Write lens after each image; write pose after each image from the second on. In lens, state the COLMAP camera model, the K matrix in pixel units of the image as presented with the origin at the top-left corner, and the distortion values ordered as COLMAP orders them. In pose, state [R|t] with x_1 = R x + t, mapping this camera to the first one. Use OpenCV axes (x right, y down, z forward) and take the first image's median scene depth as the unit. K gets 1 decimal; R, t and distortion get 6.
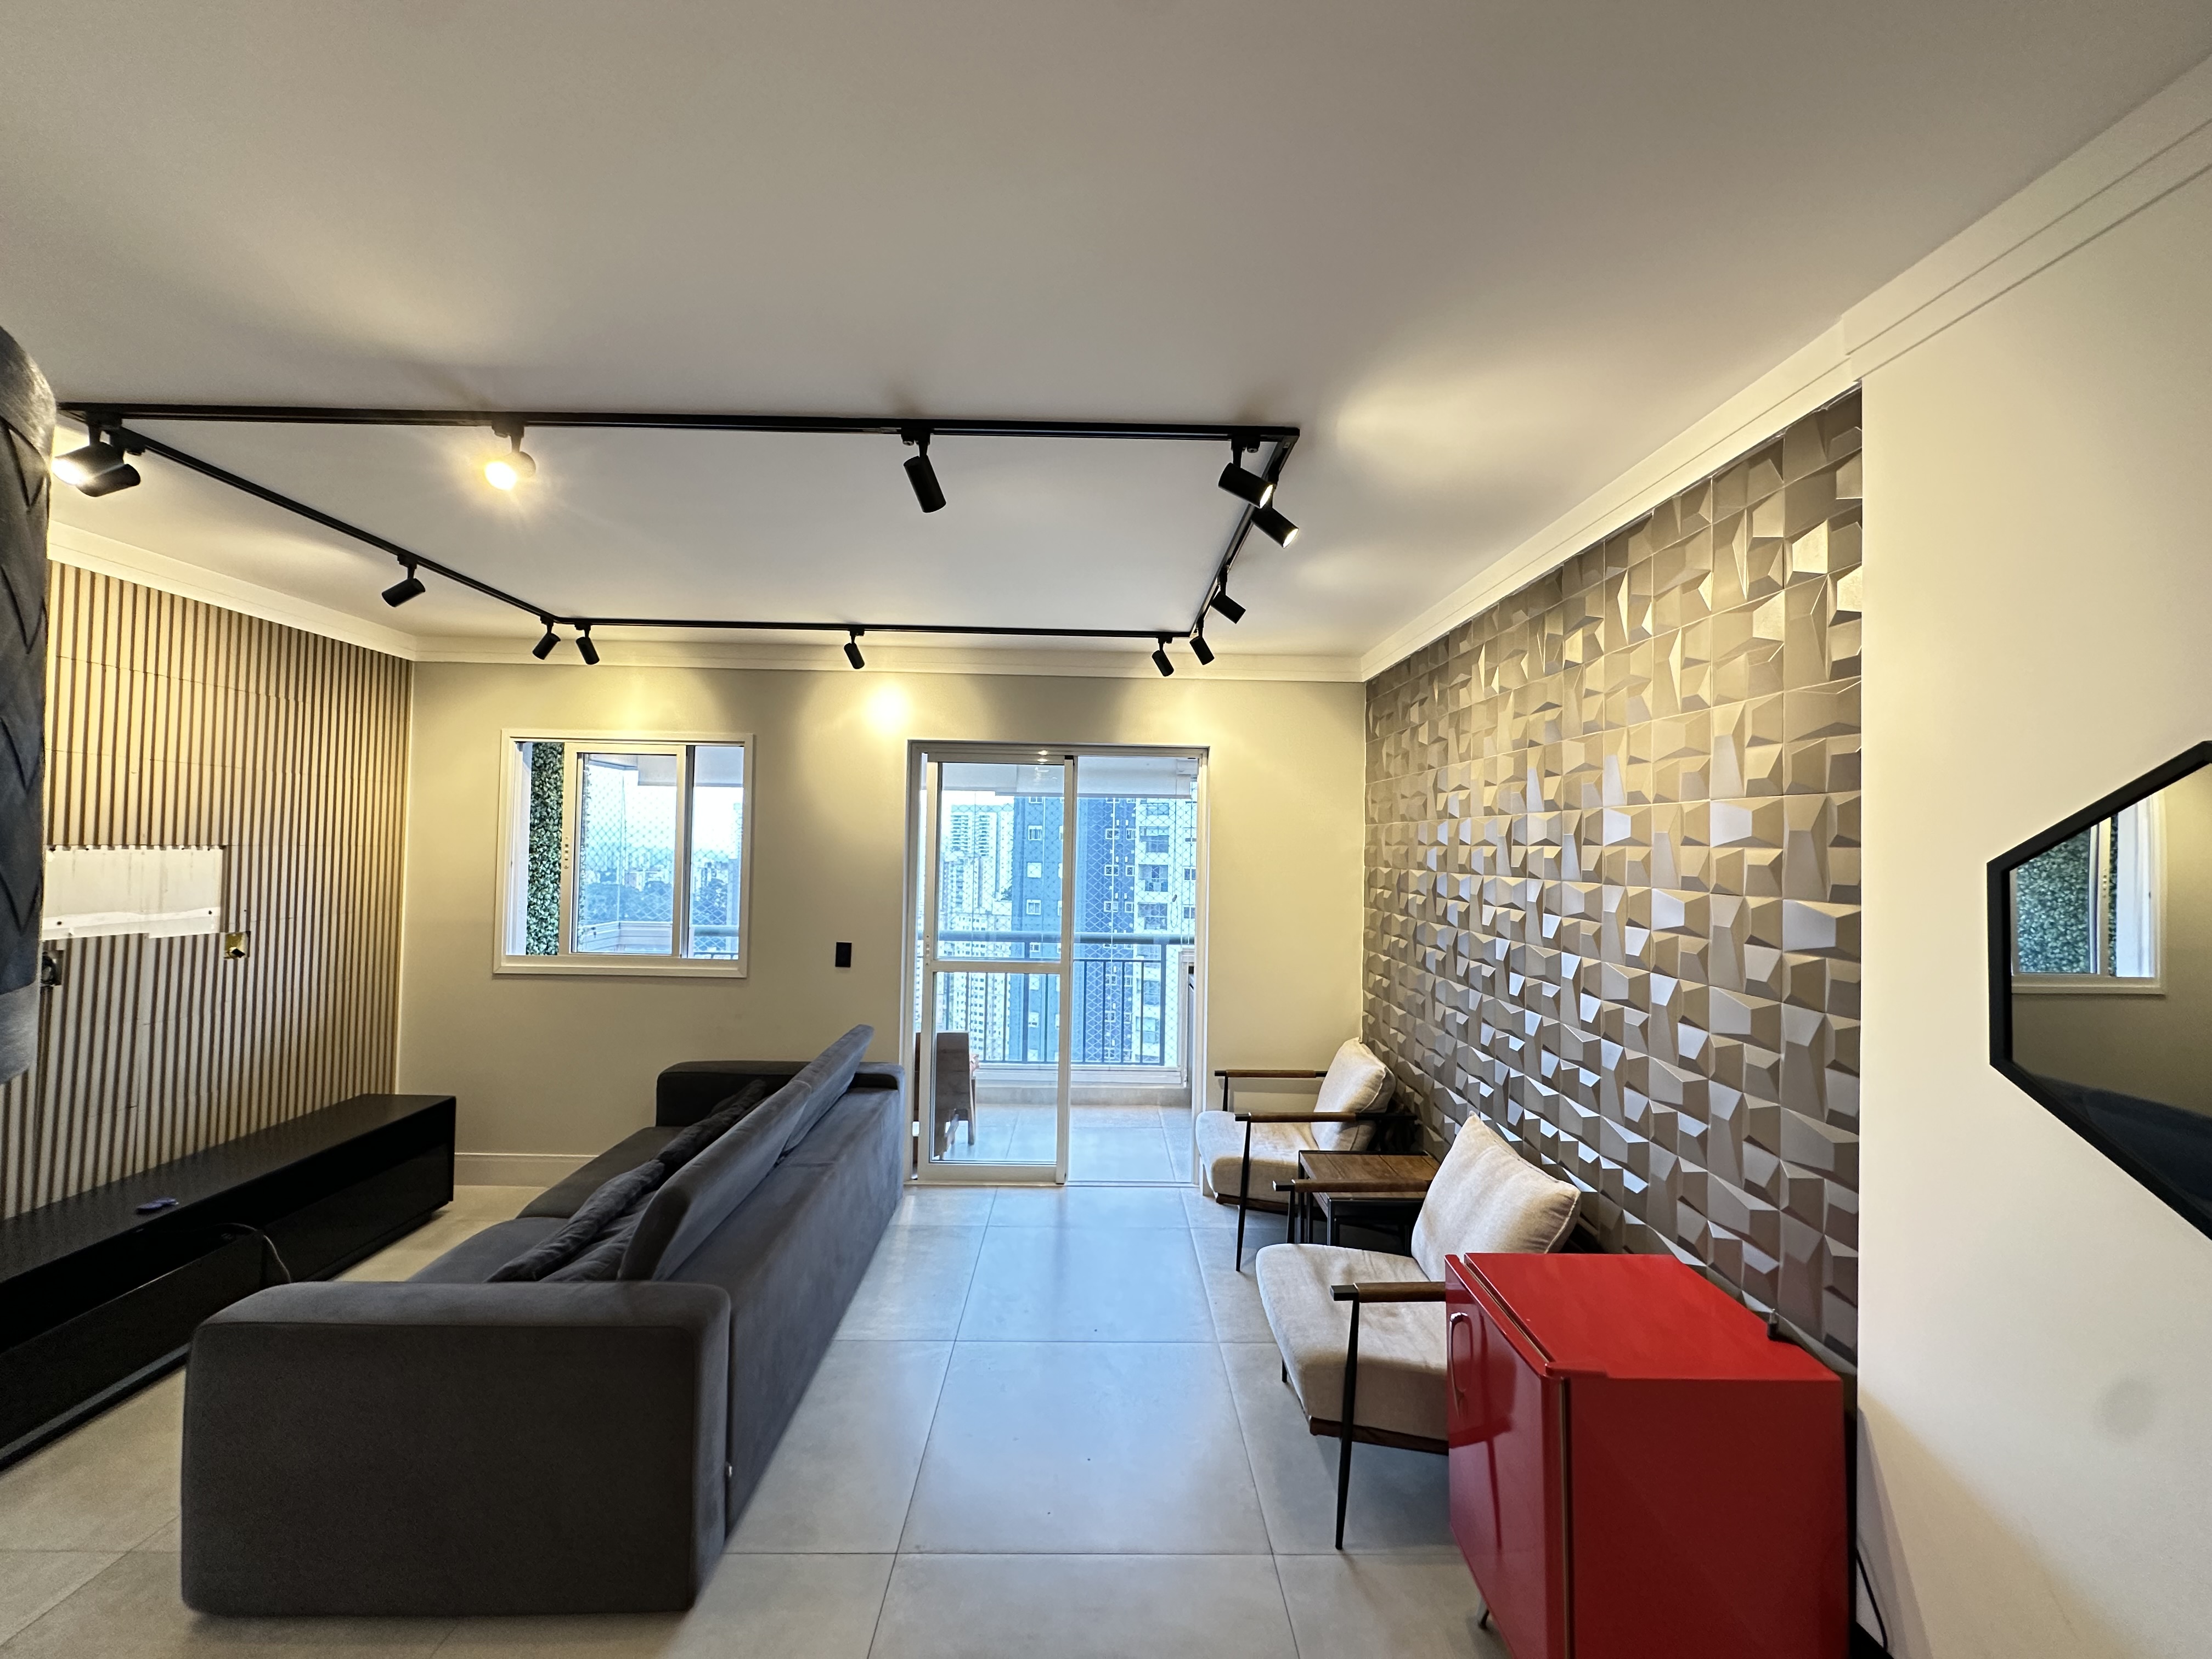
lens RADIAL K [[879.1, 0, 1106.8], [0, 879.1, 828.7], [0, 0, 1]] dist [-0.001703, 0.000299]
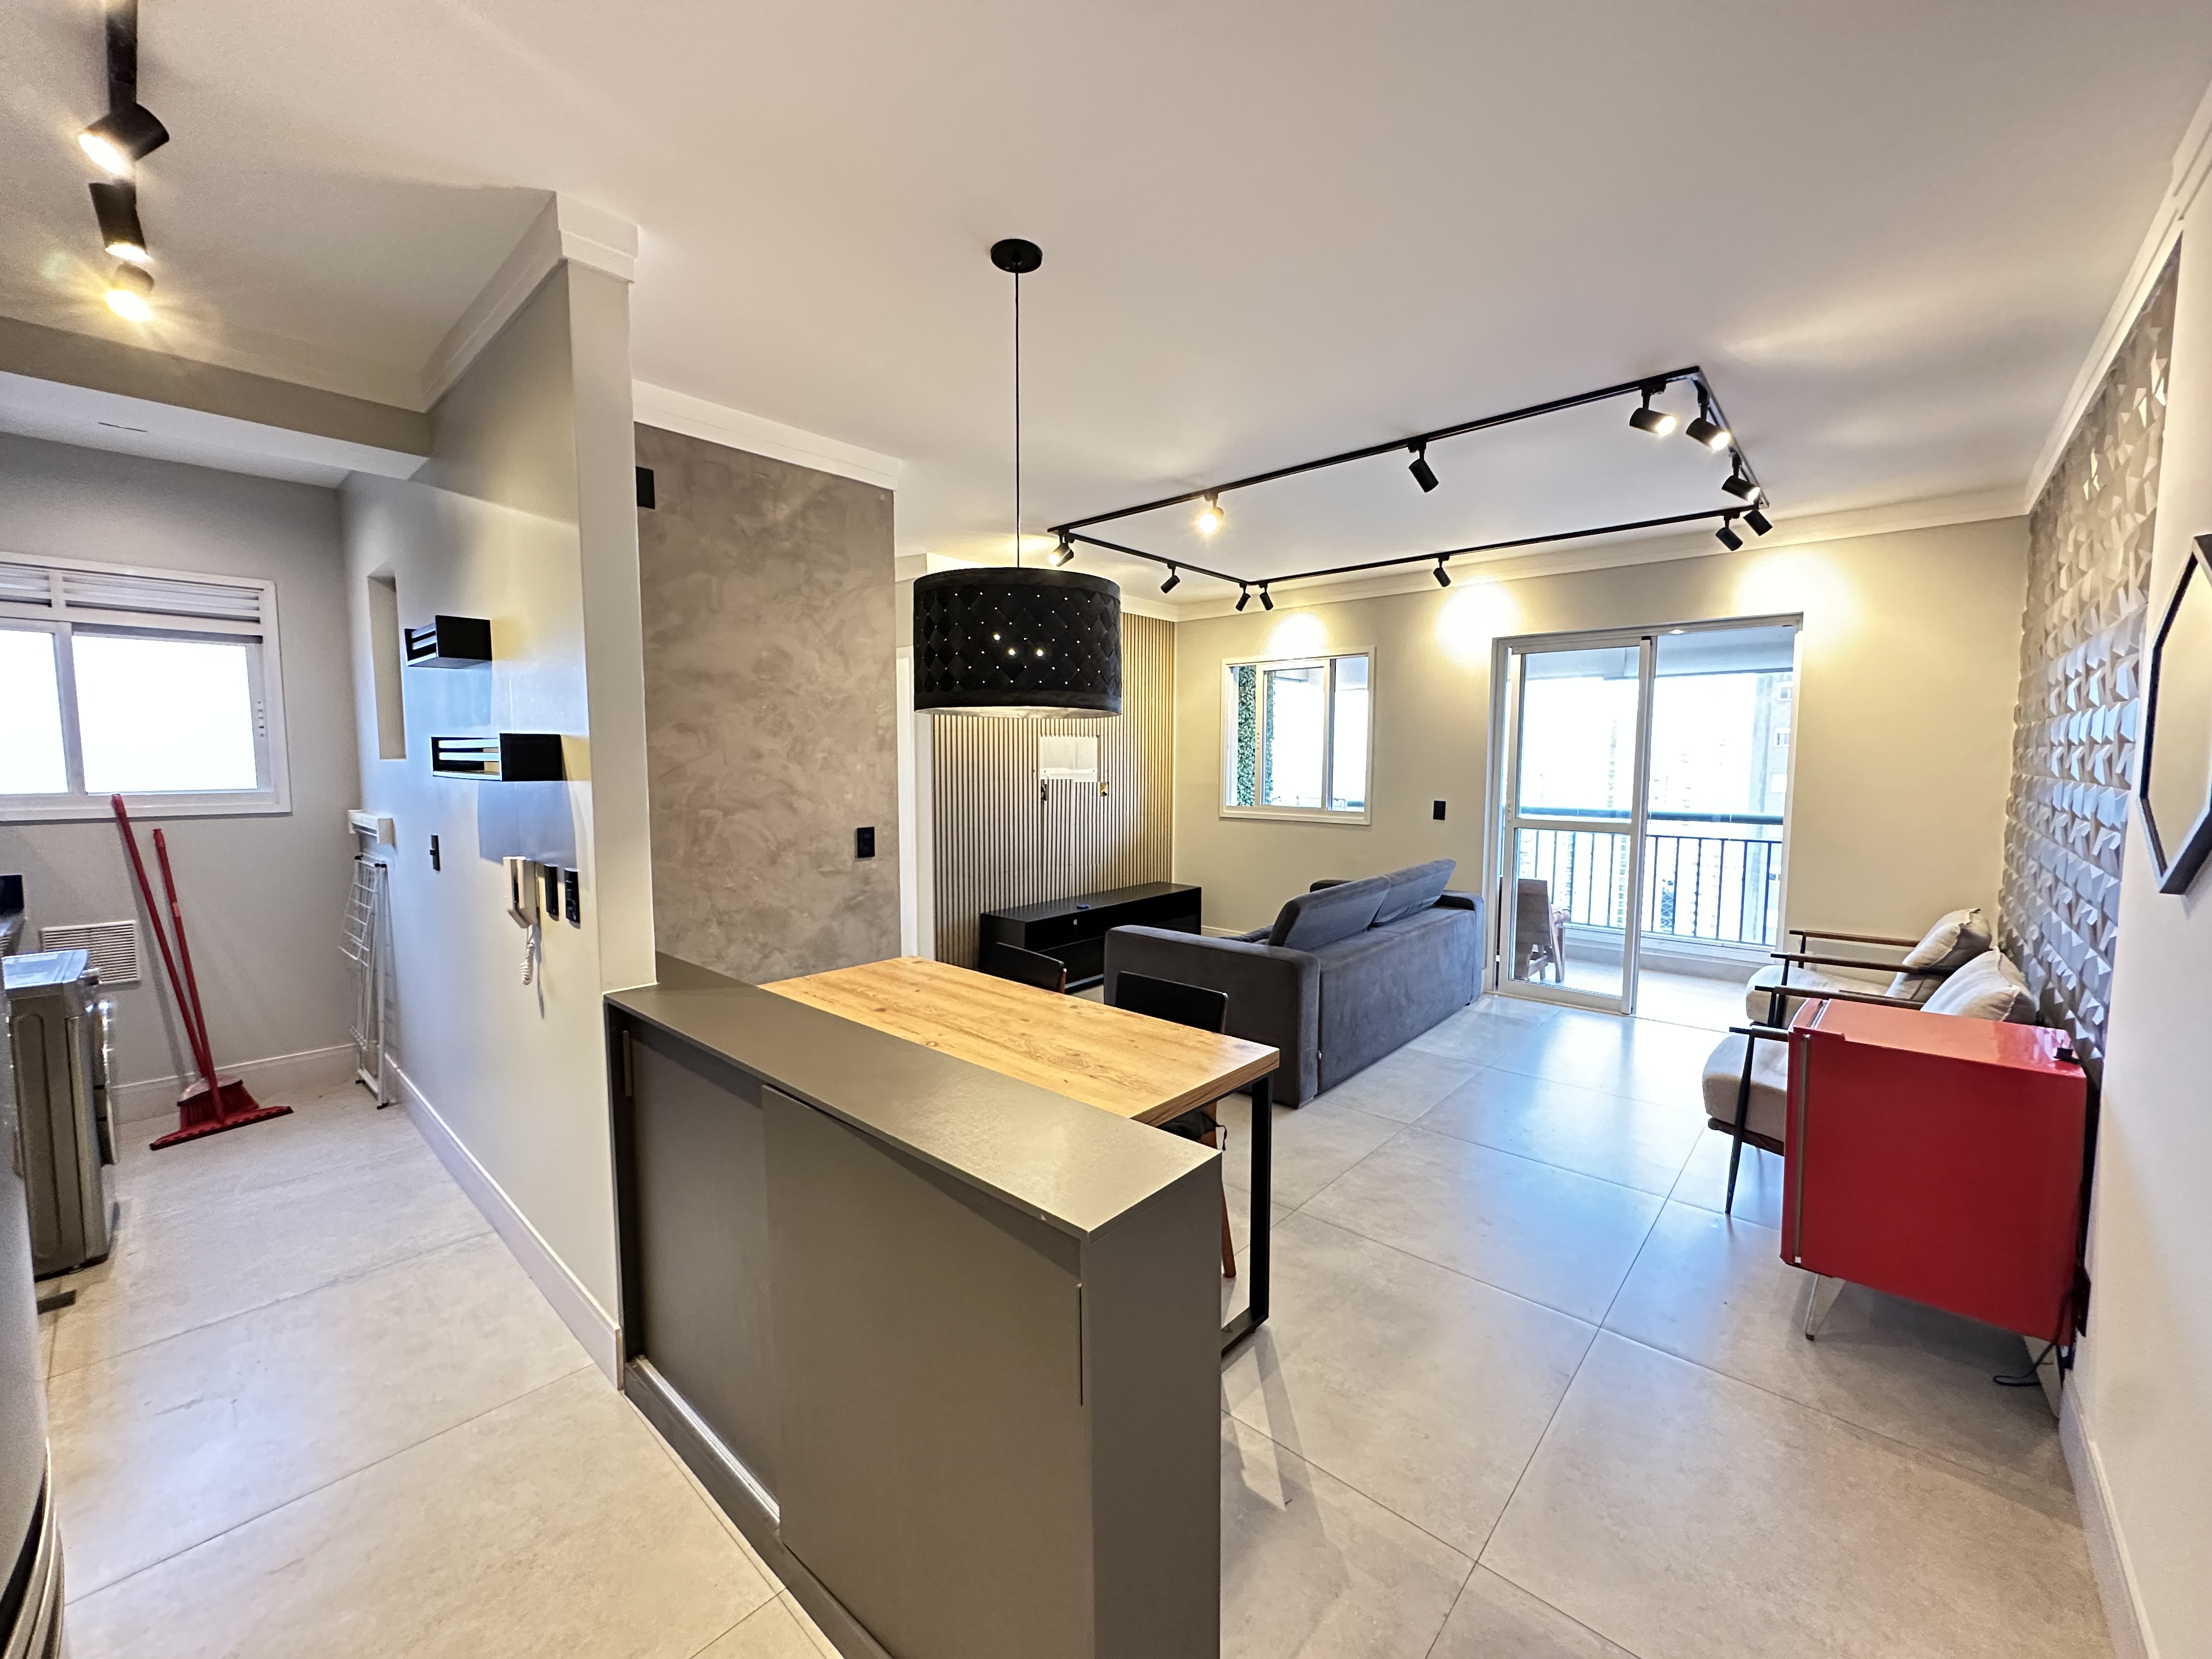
lens RADIAL K [[879.1, 0, 1105.4], [0, 879.1, 827.9], [0, 0, 1]] dist [-0.001703, 0.000299]
pose [[0.730061, 0.038336, -0.682306, 0.249874], [0.026106, 0.996132, 0.083901, 0.050635], [0.682884, -0.079065, 0.726236, -0.312799]]
